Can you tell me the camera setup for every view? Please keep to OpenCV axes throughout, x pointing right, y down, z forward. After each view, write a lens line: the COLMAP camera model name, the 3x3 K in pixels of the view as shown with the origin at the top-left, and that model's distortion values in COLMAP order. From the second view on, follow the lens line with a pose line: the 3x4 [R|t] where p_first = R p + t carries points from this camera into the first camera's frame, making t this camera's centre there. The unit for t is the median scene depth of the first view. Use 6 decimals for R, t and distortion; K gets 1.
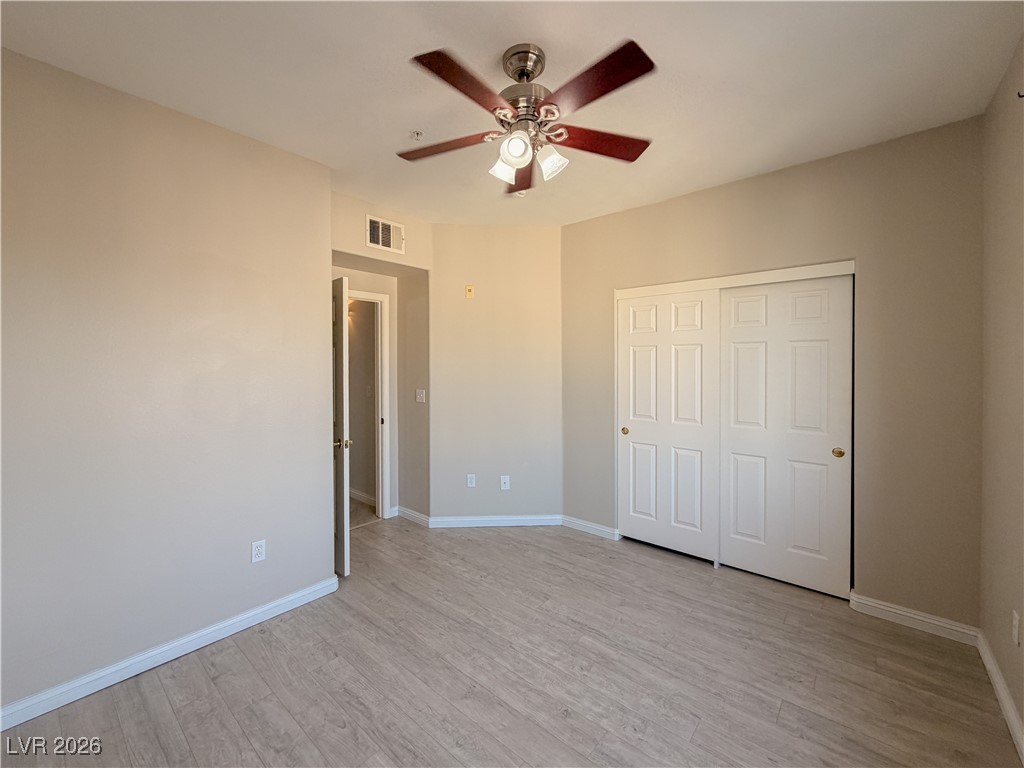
lens RADIAL K [[420.5, 0, 512.5], [0, 420.5, 366.7], [0, 0, 1]] dist [0.000087, 0.000009]
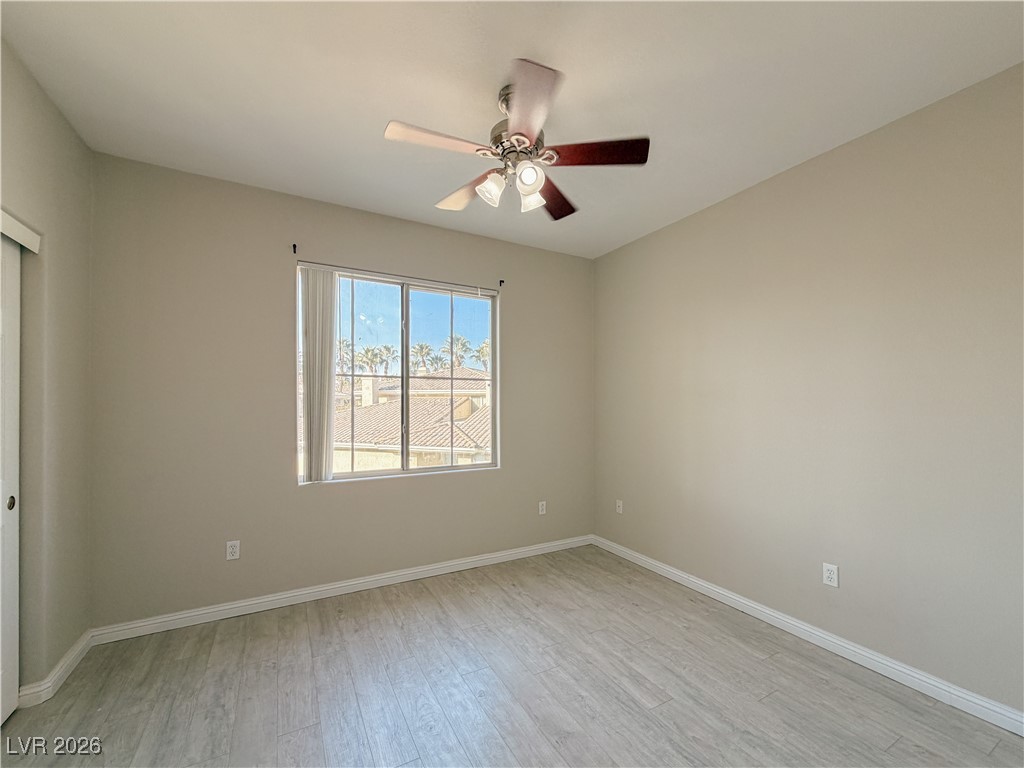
lens RADIAL K [[422.4, 0, 516.4], [0, 422.4, 398.7], [0, 0, 1]] dist [0.000794, 0.000024]
pose [[-0.933702, 0.003605, 0.358034, -0.264065], [0.000667, 0.999965, -0.008330, 0.044958], [-0.358051, -0.007539, -0.933671, 1.493193]]
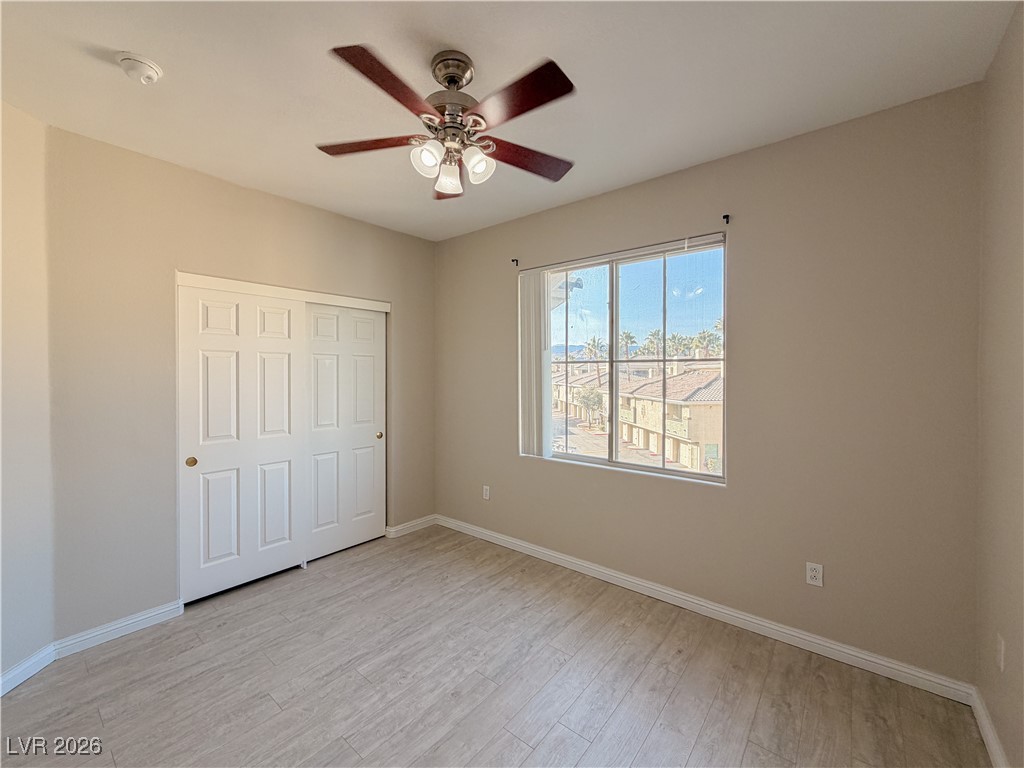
lens RADIAL K [[416.9, 0, 499.5], [0, 416.9, 374.6], [0, 0, 1]] dist [-0.000593, 0.000037]
pose [[-0.001421, -0.001303, 0.999998, -0.706272], [0.004723, 0.999988, 0.001310, -0.002697], [-0.999988, 0.004725, -0.001415, 0.658215]]
